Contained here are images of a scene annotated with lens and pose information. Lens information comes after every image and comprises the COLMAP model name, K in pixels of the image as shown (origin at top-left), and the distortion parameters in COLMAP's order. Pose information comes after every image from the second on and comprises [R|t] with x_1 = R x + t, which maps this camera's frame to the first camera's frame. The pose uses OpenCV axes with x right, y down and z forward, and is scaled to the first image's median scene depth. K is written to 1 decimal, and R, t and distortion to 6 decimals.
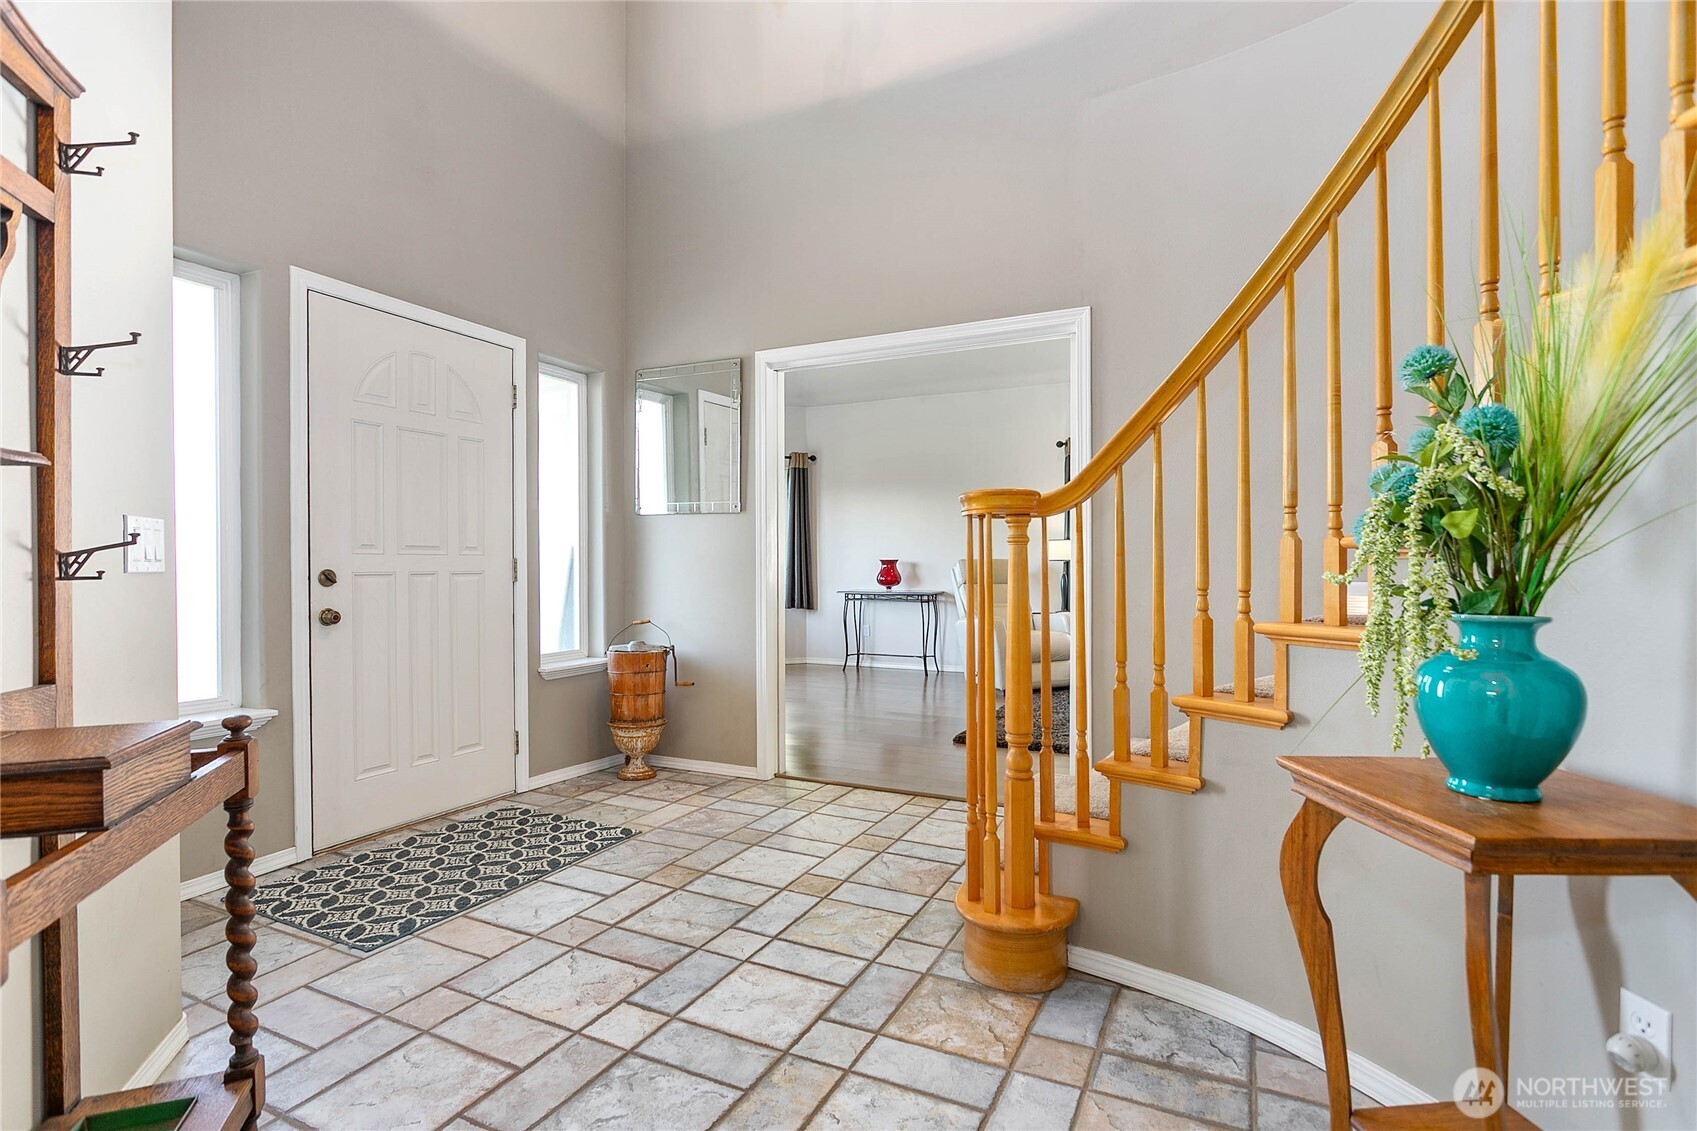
lens RADIAL K [[815.9, 0, 845.9], [0, 815.9, 566.7], [0, 0, 1]] dist [-0.001319, -0.000350]
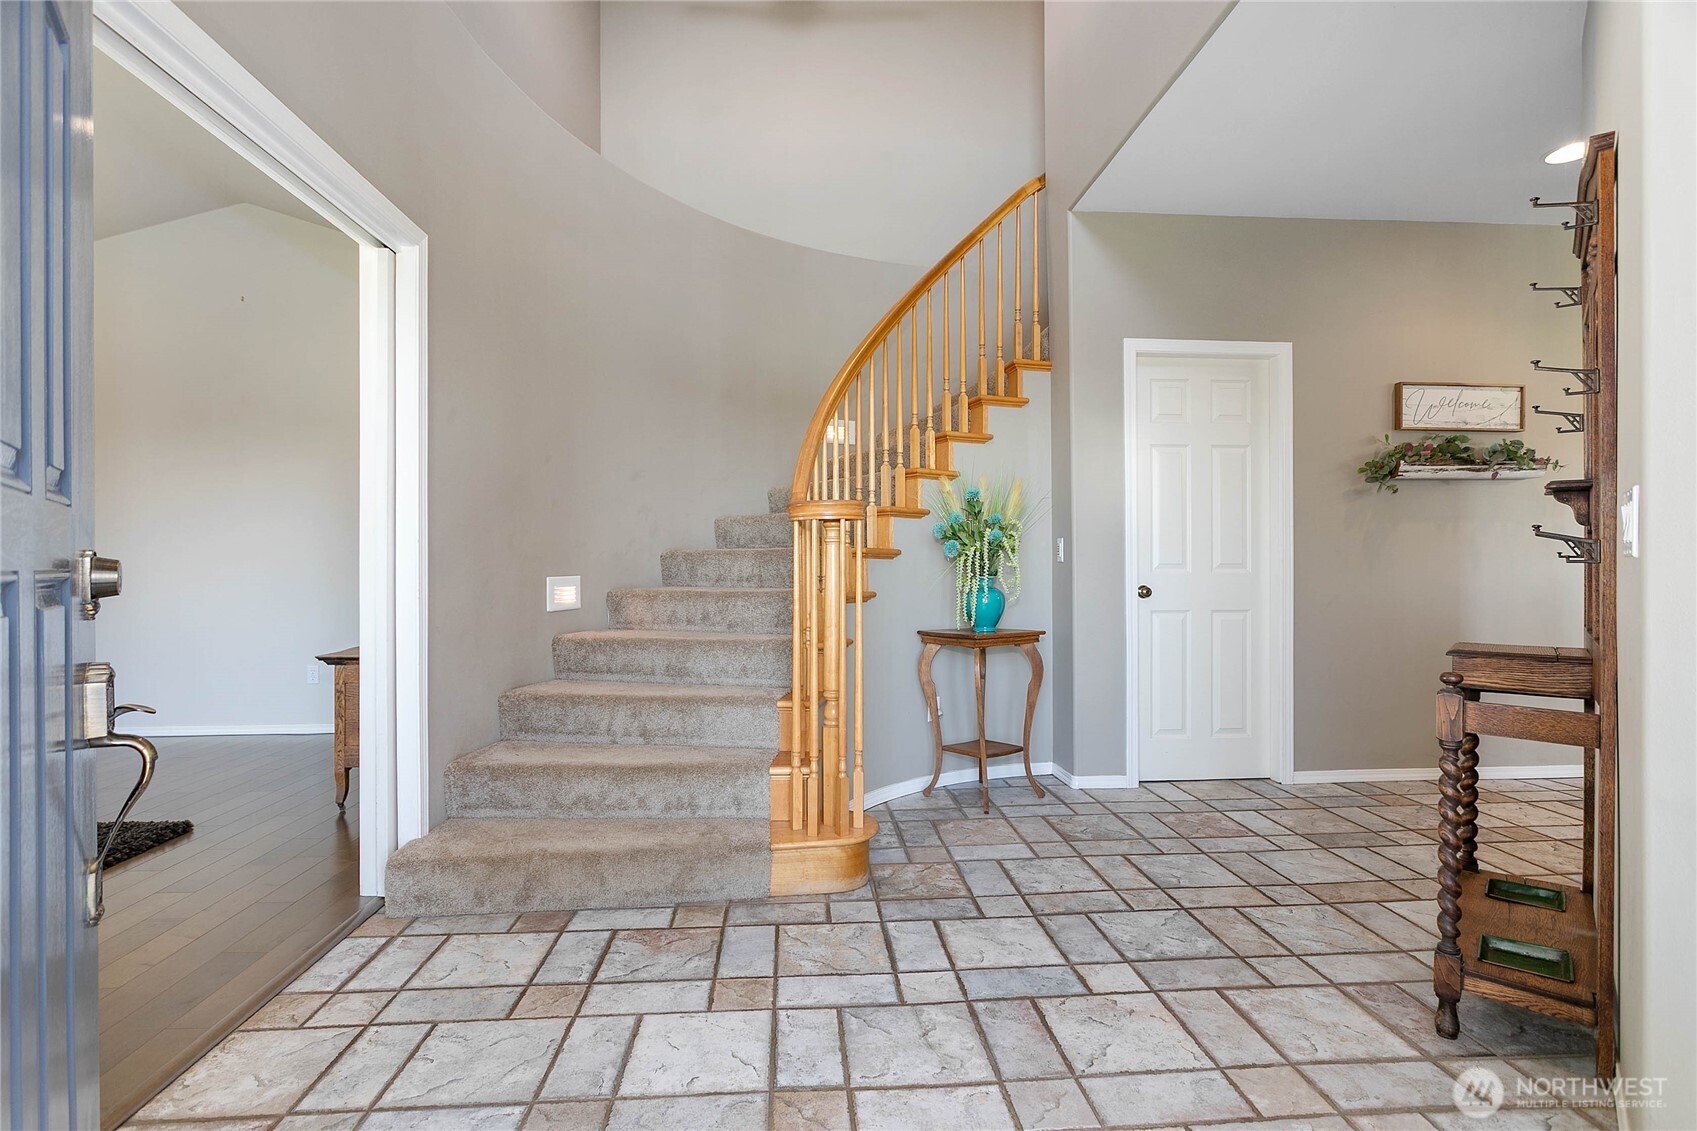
lens RADIAL K [[815.9, 0, 848.6], [0, 815.9, 569.0], [0, 0, 1]] dist [-0.001319, -0.000350]
pose [[-0.508986, 0.003720, 0.860767, -0.972811], [0.004483, 0.999989, -0.001671, 0.015671], [-0.860763, 0.003008, -0.508997, 1.749901]]
